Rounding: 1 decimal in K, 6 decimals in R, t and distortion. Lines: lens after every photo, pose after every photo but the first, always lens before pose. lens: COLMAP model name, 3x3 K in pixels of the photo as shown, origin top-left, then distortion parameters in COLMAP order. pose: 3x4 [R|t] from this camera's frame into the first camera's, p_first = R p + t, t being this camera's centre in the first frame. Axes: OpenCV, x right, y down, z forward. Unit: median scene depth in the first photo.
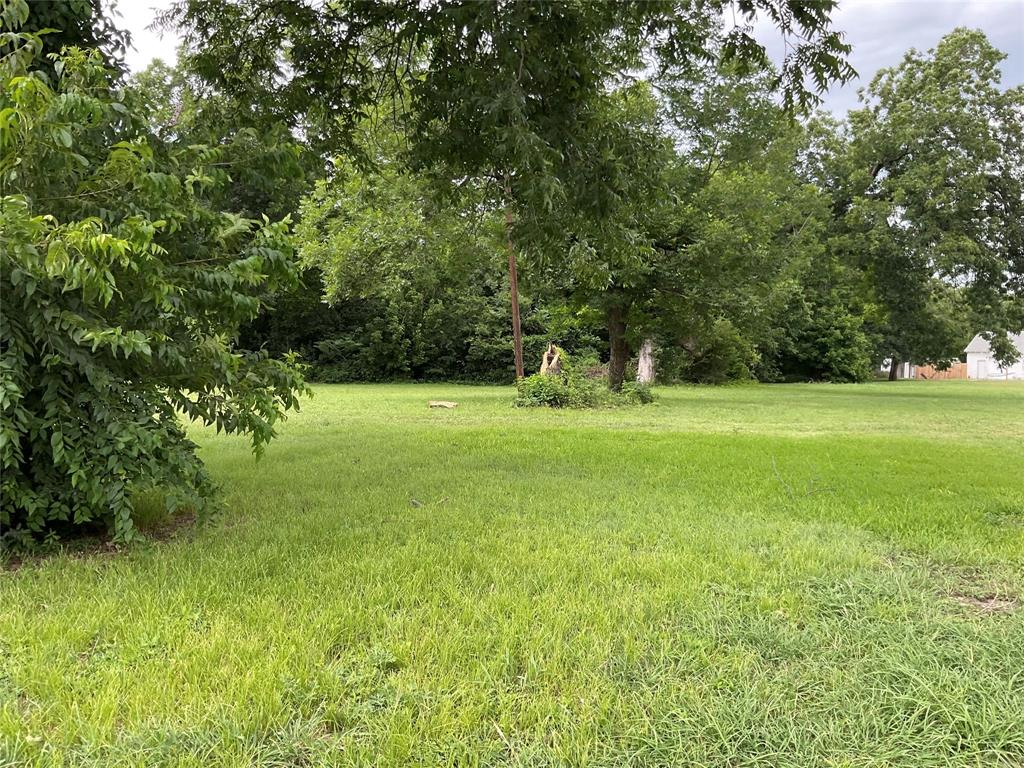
lens RADIAL K [[838.7, 0, 516.2], [0, 838.7, 386.3], [0, 0, 1]] dist [0.050064, -0.067066]
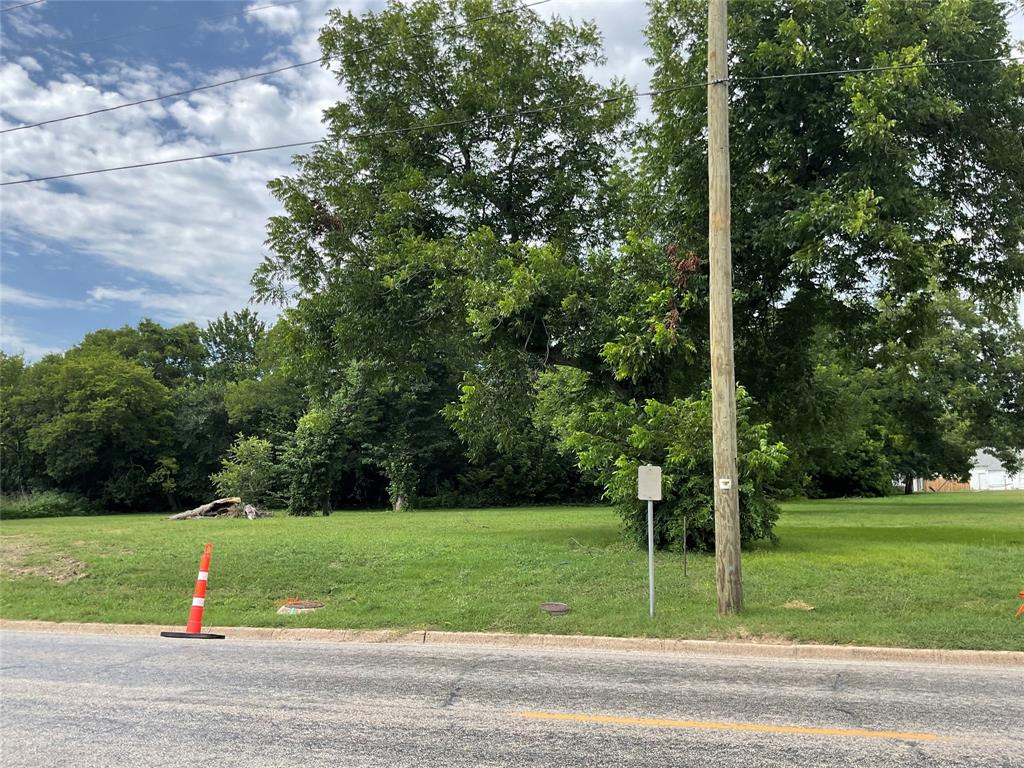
lens RADIAL K [[838.7, 0, 510.6], [0, 838.7, 380.9], [0, 0, 1]] dist [0.050064, -0.067066]
pose [[0.999511, -0.027523, 0.014849, -0.176752], [0.029441, 0.988251, -0.149980, -0.002312], [-0.010547, 0.150344, 0.988577, -0.266660]]
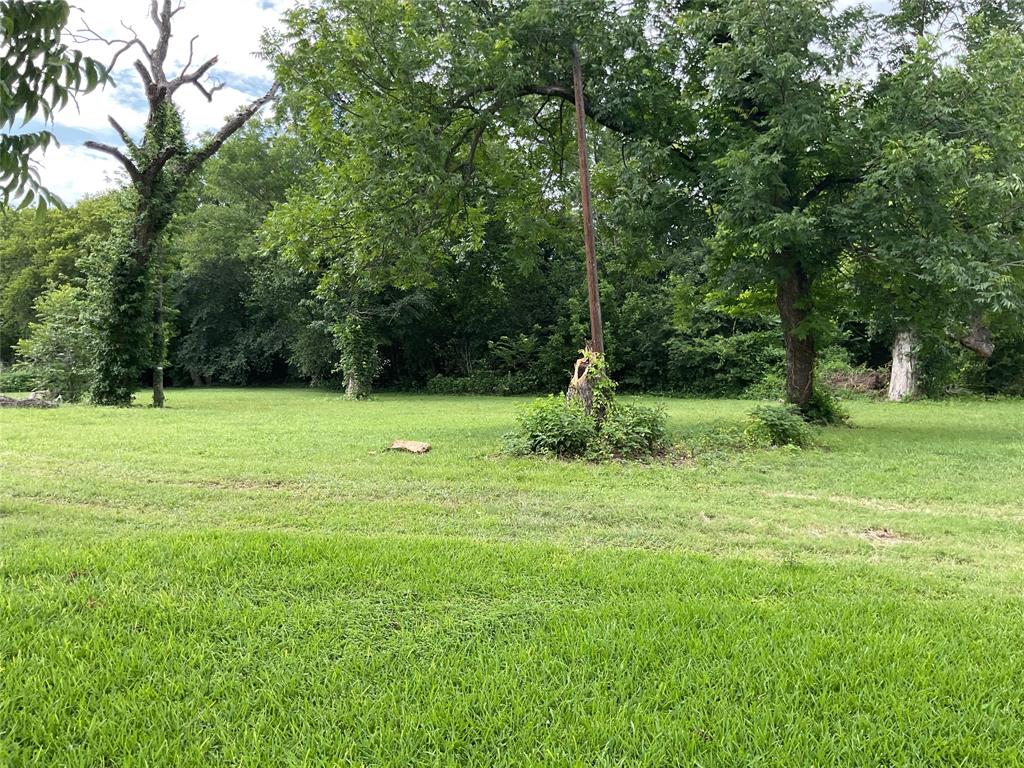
lens RADIAL K [[838.7, 0, 512.4], [0, 838.7, 382.8], [0, 0, 1]] dist [0.050064, -0.067066]
pose [[0.936394, -0.009214, -0.350828, 0.084946], [0.005325, 0.999913, -0.012048, -0.007037], [0.350909, 0.009414, 0.936362, 0.195993]]
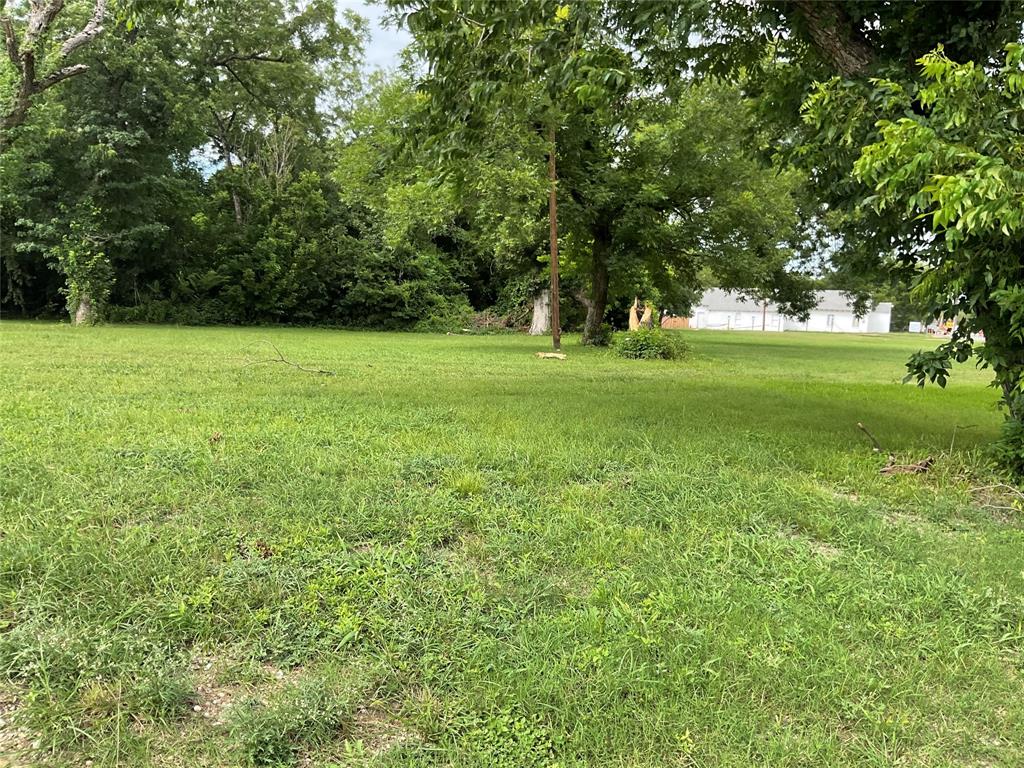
lens RADIAL K [[838.7, 0, 505.0], [0, 838.7, 390.8], [0, 0, 1]] dist [0.050064, -0.067066]
pose [[0.935998, -0.010306, 0.351854, -0.226127], [-0.016129, 0.997266, 0.072117, -0.004555], [-0.351635, -0.073176, 0.933273, 0.026803]]
